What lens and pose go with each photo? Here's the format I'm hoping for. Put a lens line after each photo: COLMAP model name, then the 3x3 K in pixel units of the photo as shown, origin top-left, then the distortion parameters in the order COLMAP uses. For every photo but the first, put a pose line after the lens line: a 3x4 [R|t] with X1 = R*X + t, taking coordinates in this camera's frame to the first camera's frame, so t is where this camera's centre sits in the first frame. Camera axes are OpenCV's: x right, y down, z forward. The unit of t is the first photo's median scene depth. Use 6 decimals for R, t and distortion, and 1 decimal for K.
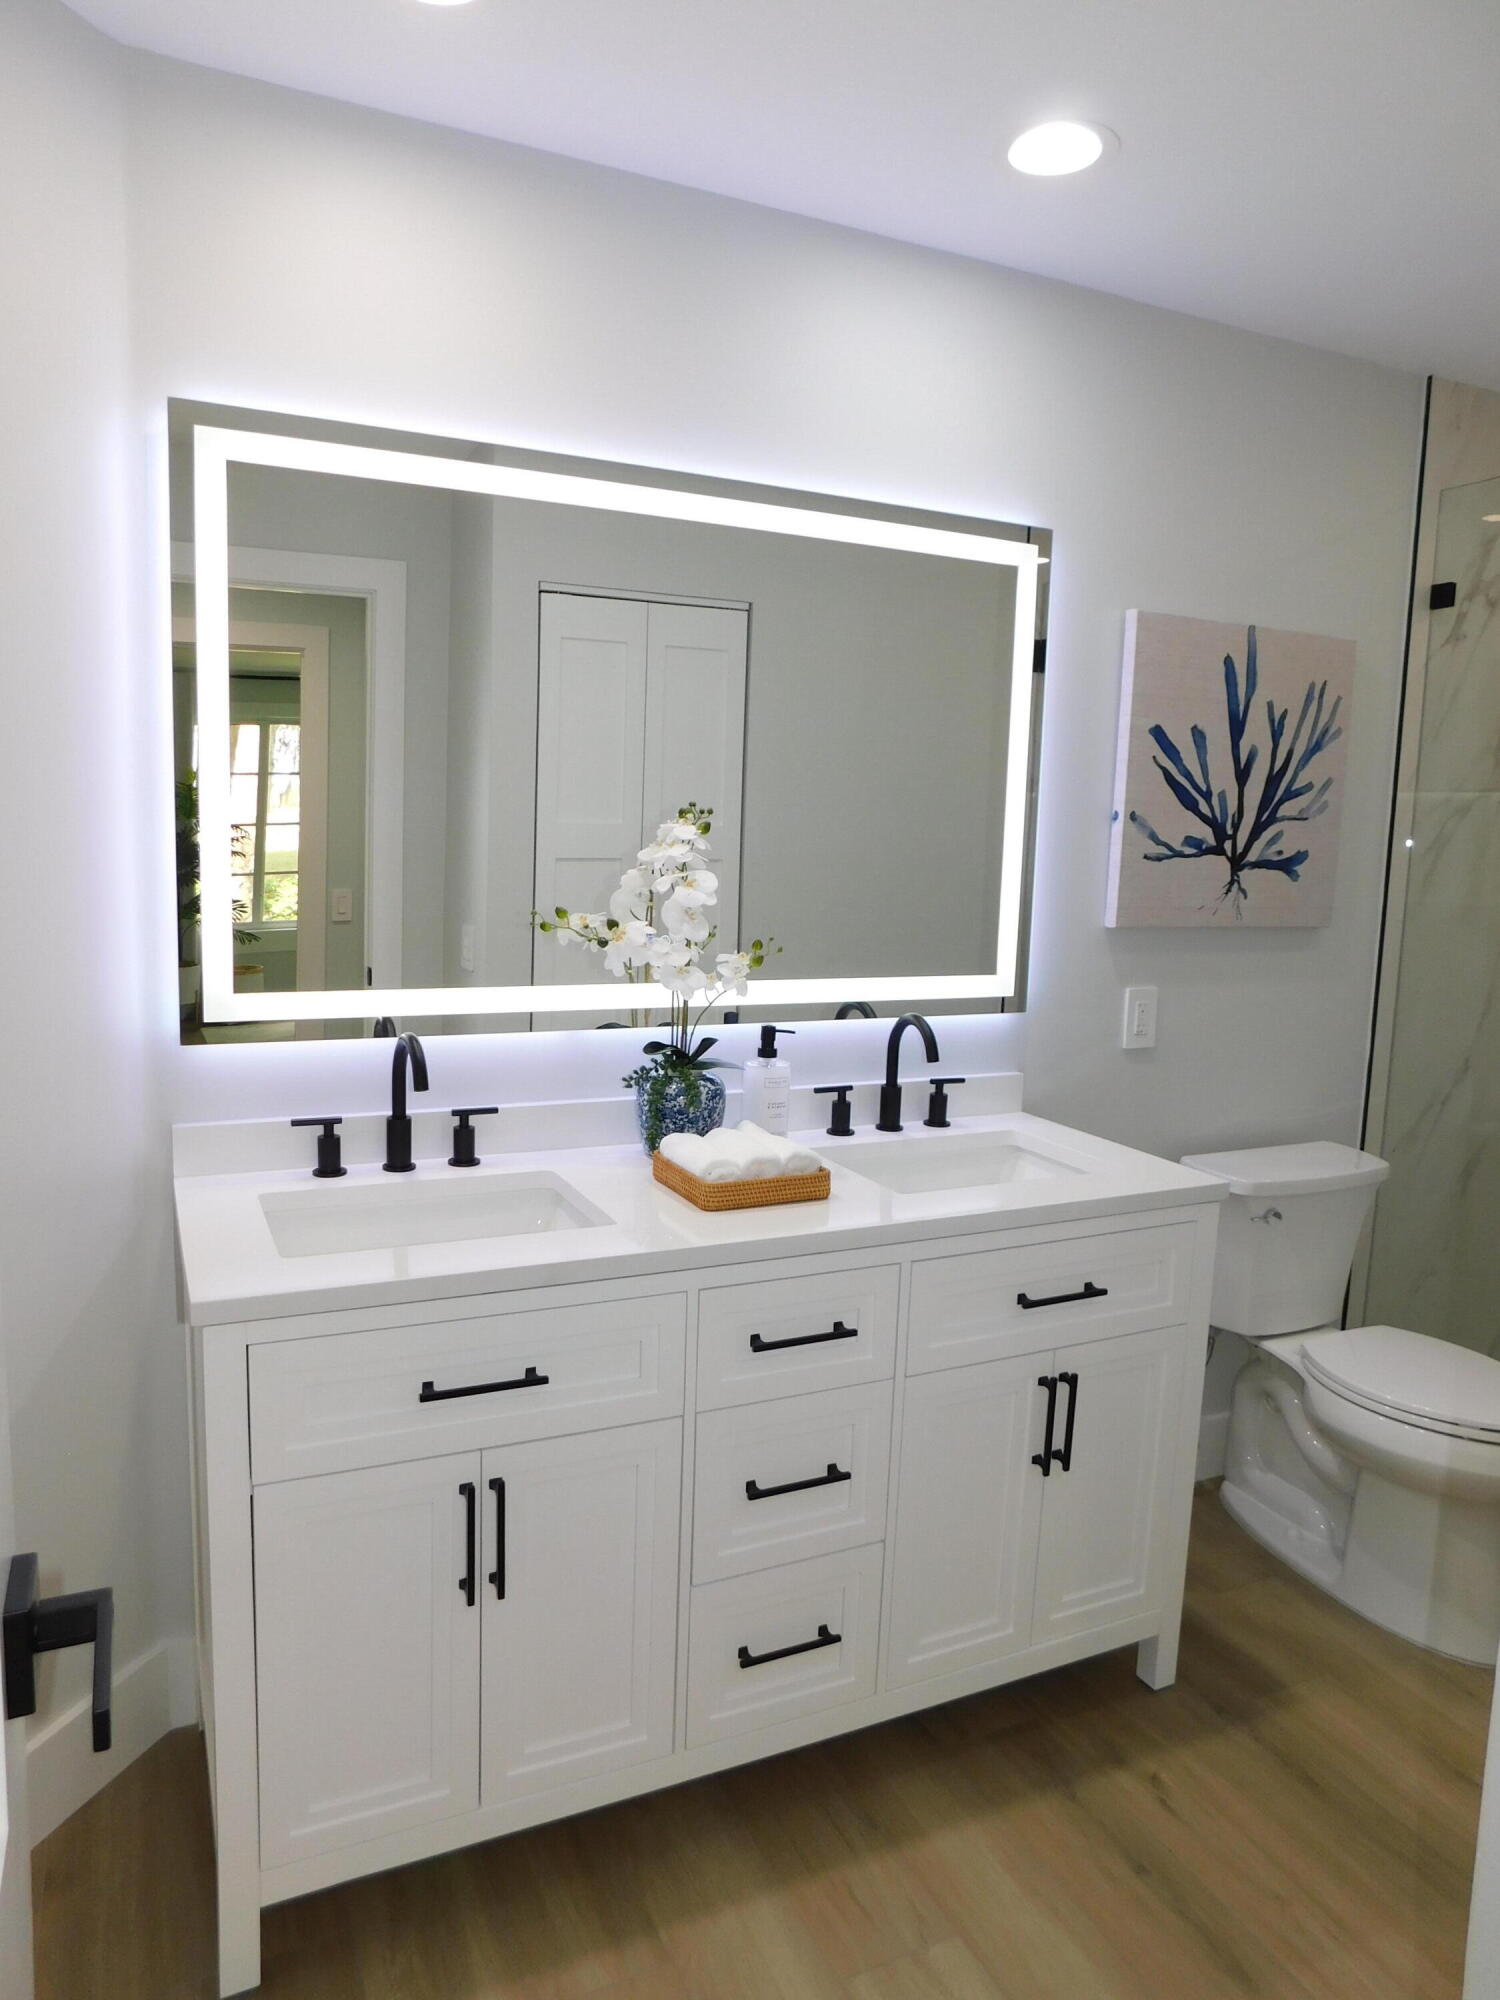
lens RADIAL K [[1317.6, 0, 750.0], [0, 1317.6, 1000.0], [0, 0, 1]] dist [-0.070992, 0.061023]
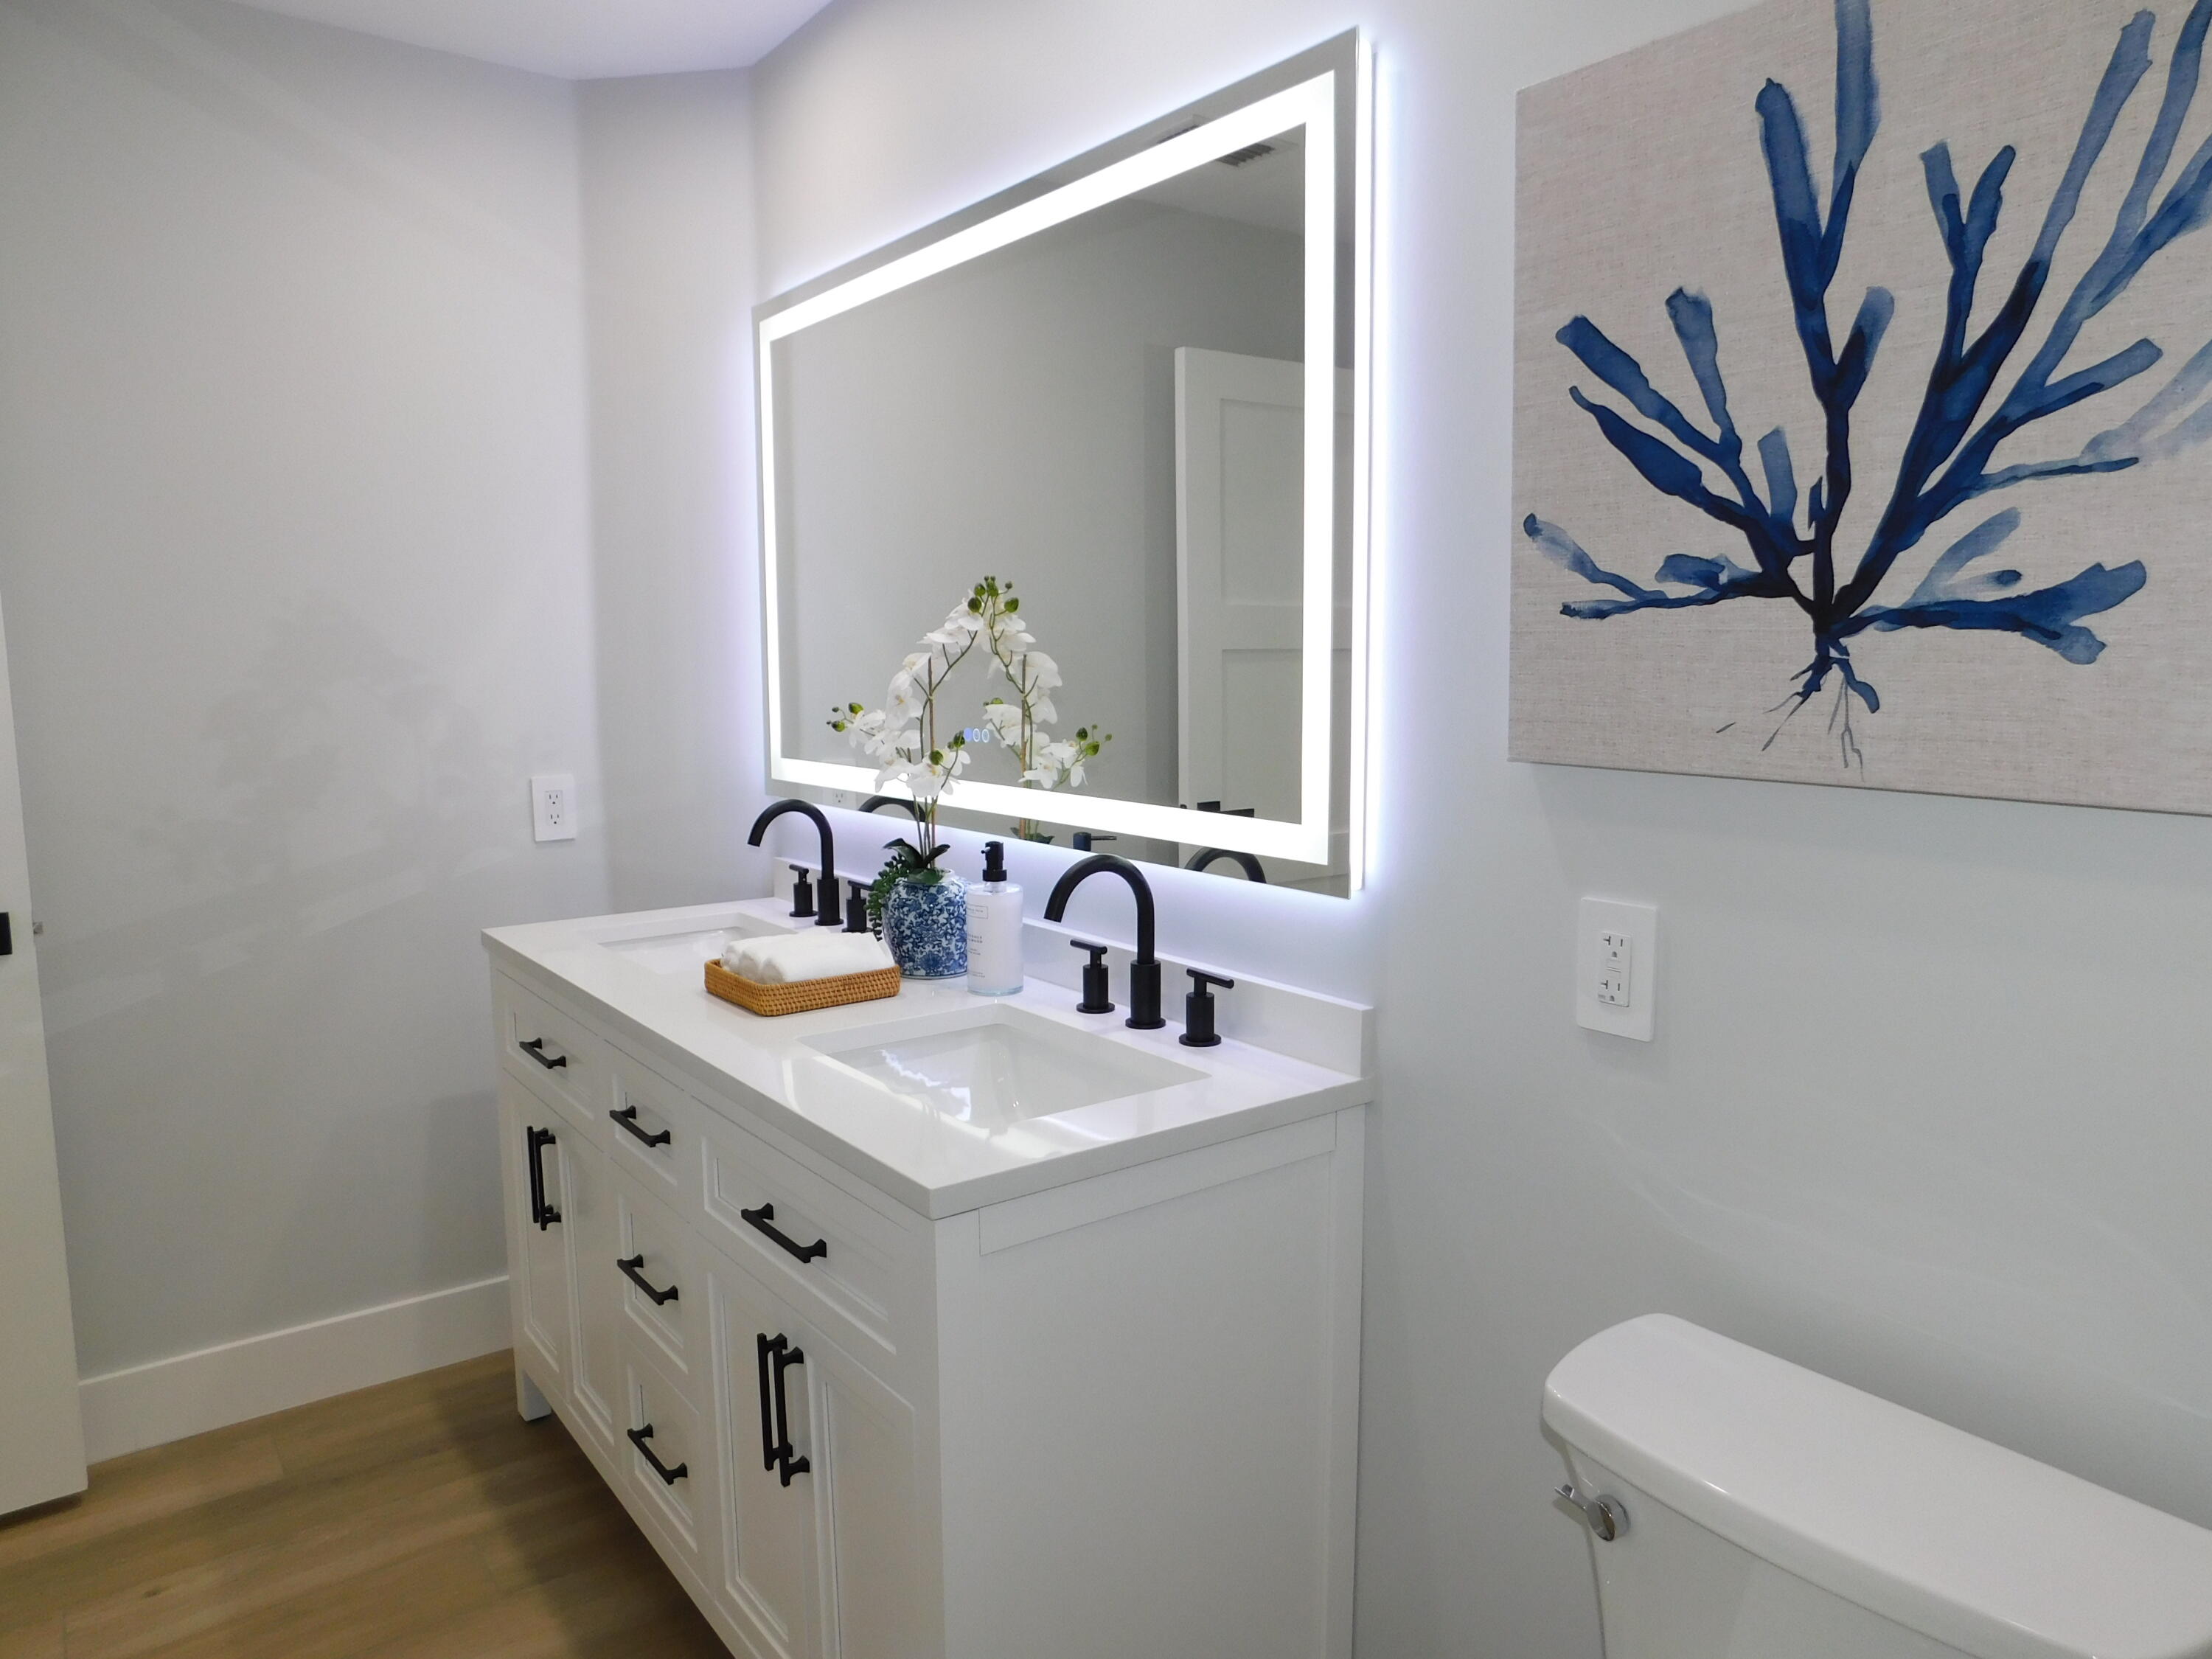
lens RADIAL K [[1457.2, 0, 1117.5], [0, 1457.2, 823.3], [0, 0, 1]] dist [-0.070992, 0.061023]
pose [[0.208679, 0.086776, -0.974127, 0.750612], [-0.120290, 0.990770, 0.062490, -0.046681], [0.970558, 0.104138, 0.217191, 0.725512]]
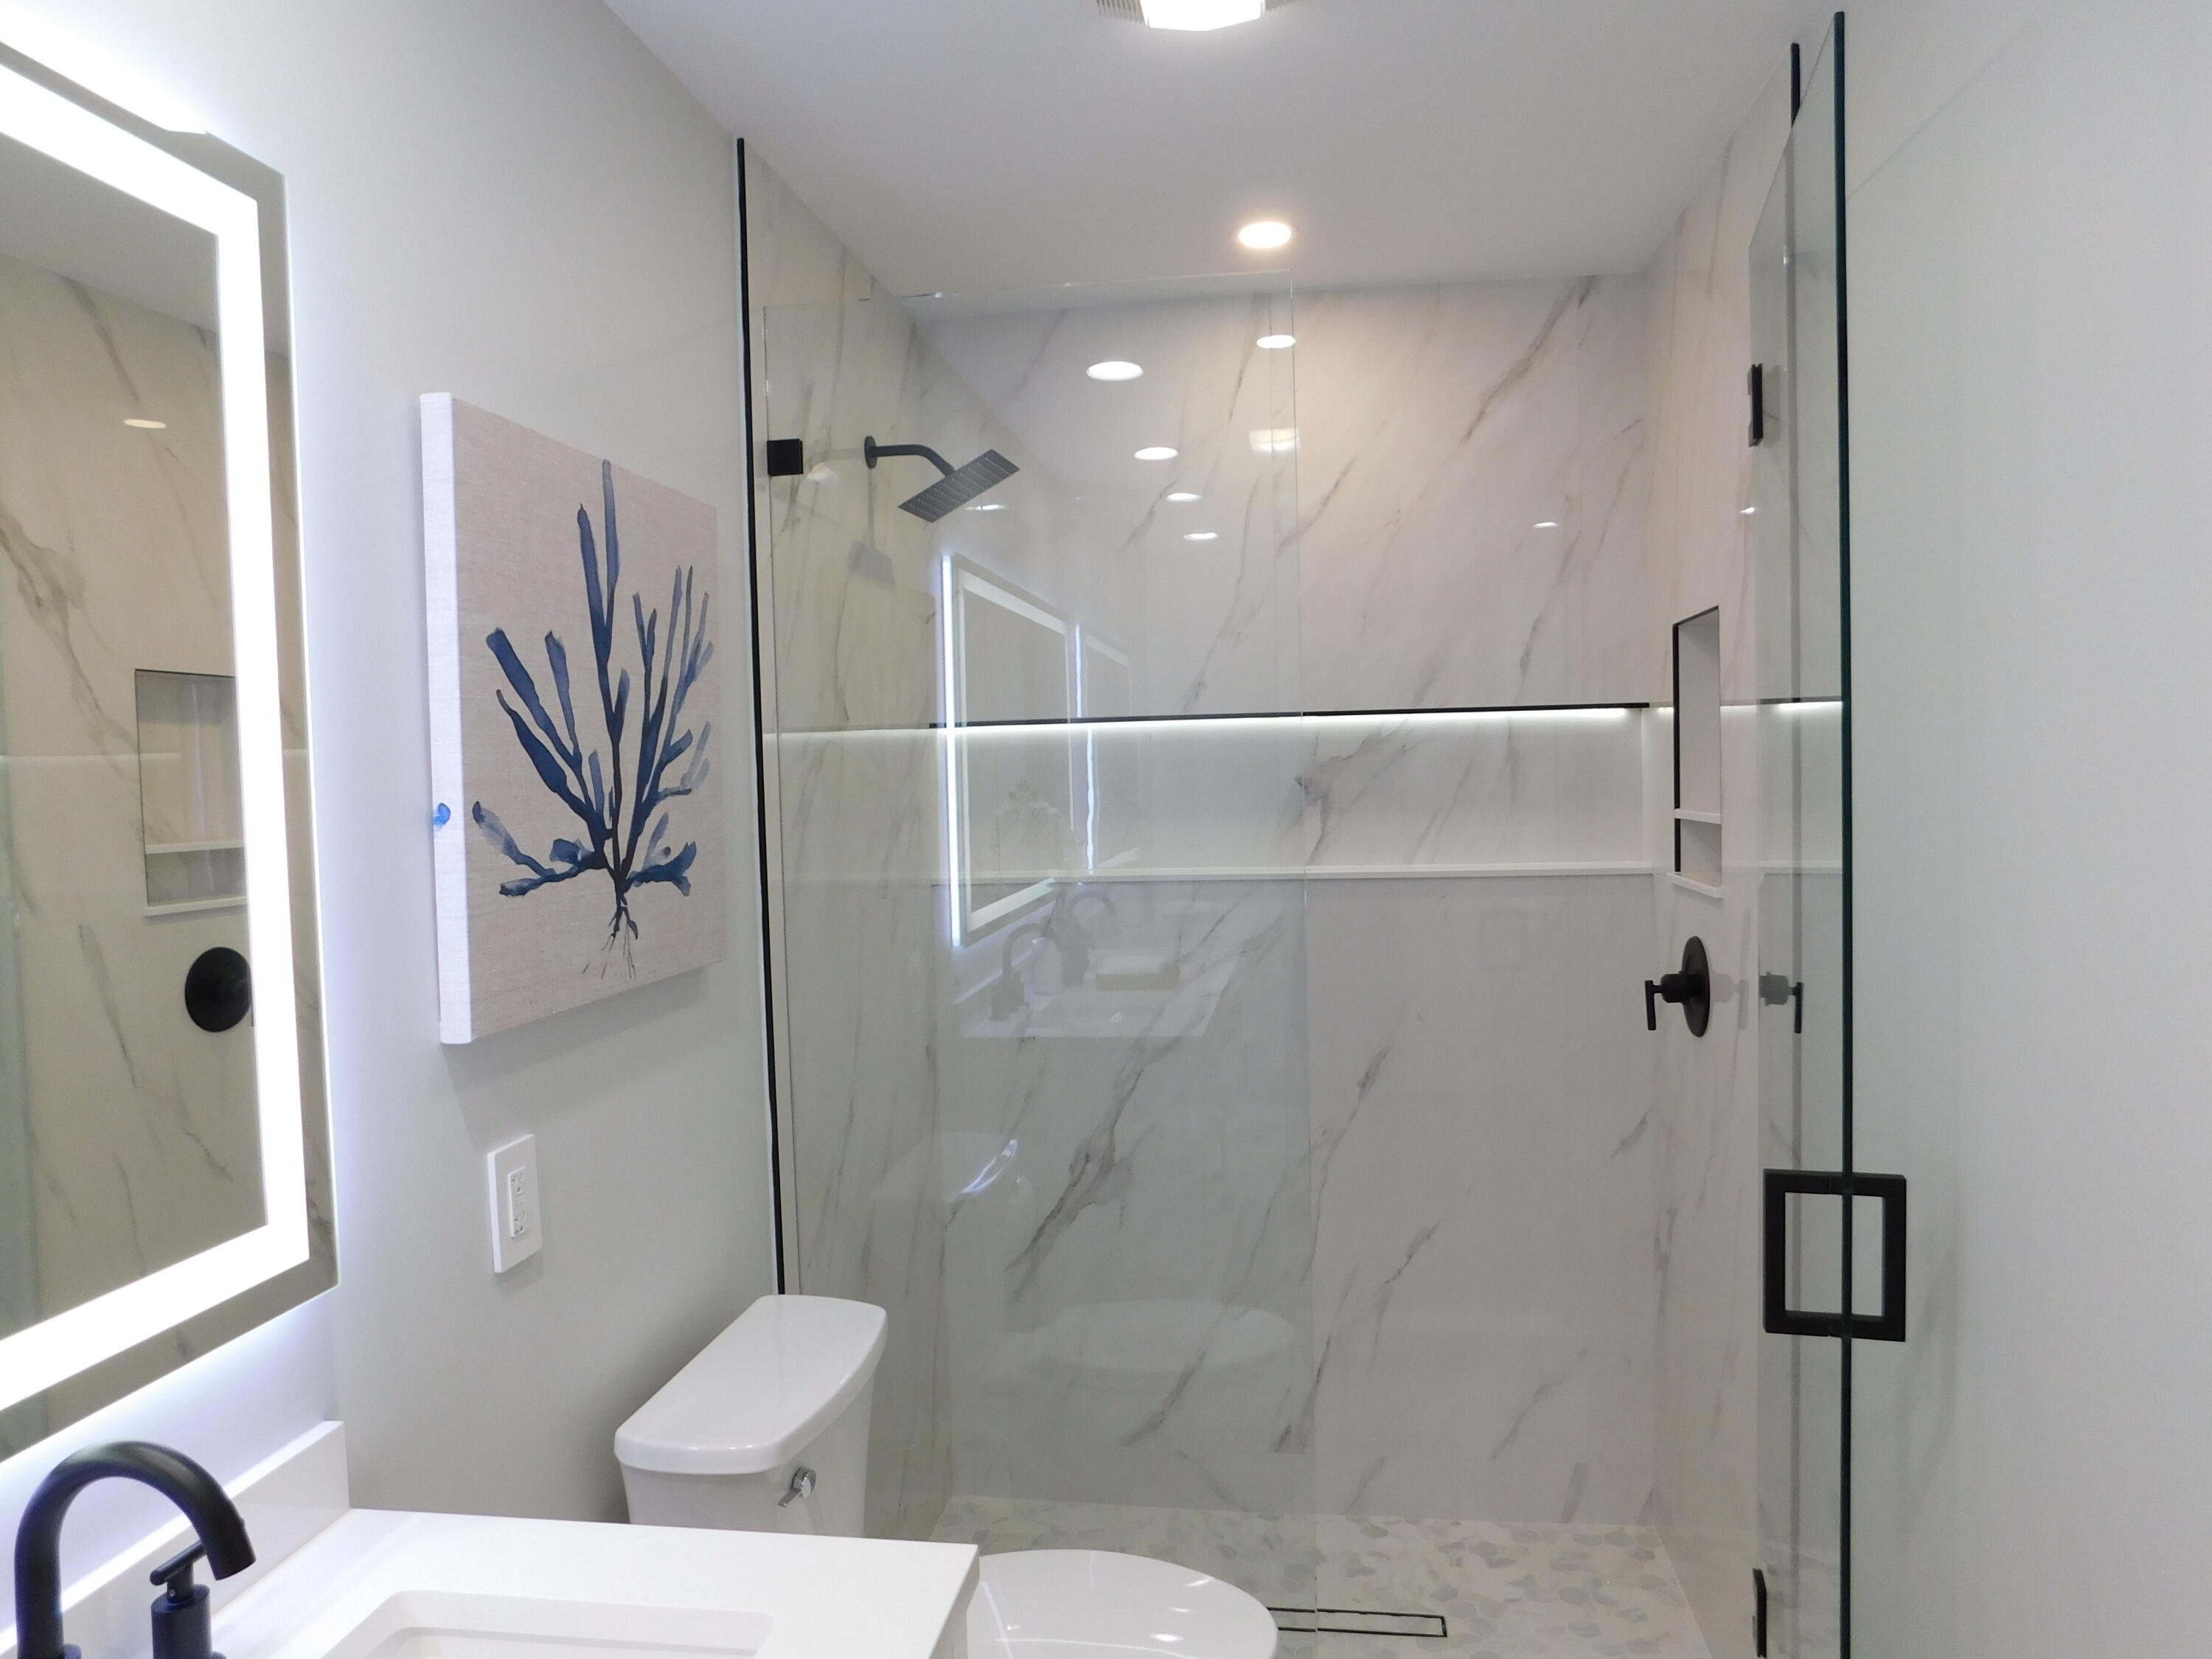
lens RADIAL K [[1457.2, 0, 1117.5], [0, 1457.2, 823.3], [0, 0, 1]] dist [-0.070992, 0.061023]
pose [[0.552914, -0.077176, 0.829656, -0.022922], [0.154950, 0.987857, -0.011372, -0.089501], [-0.818704, 0.134843, 0.558159, 0.483275]]
